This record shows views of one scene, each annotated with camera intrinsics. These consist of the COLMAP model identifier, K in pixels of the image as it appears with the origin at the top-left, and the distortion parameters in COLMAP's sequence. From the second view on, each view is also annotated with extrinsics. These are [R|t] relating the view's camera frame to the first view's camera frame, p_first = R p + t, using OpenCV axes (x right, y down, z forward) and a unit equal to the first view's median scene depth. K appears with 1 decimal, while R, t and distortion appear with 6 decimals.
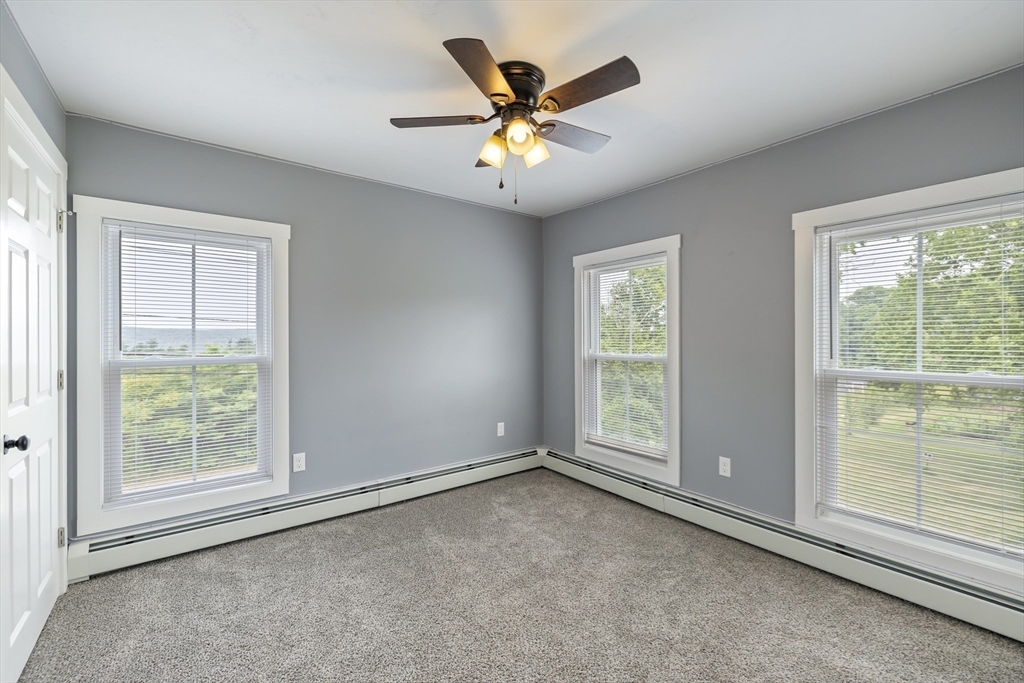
lens RADIAL K [[428.8, 0, 513.7], [0, 428.8, 340.4], [0, 0, 1]] dist [-0.002967, -0.000861]
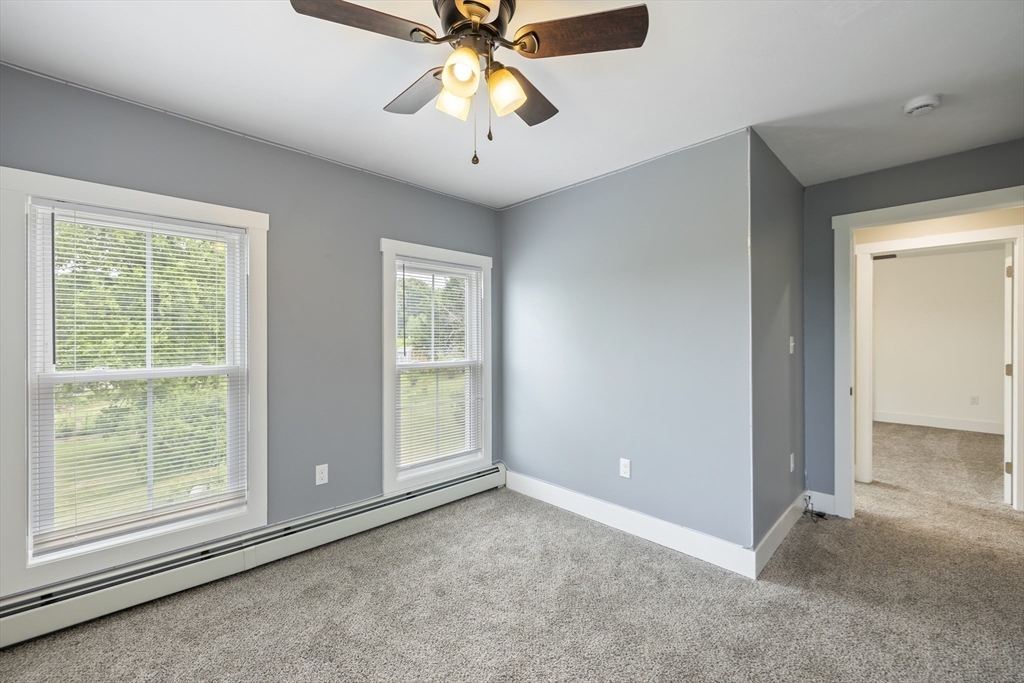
lens RADIAL K [[428.8, 0, 519.4], [0, 428.8, 343.0], [0, 0, 1]] dist [-0.002967, -0.000861]
pose [[-0.151088, -0.008809, 0.988481, -0.587222], [0.000991, 0.999958, 0.009063, -0.012466], [-0.988520, 0.002349, -0.151073, 0.780441]]
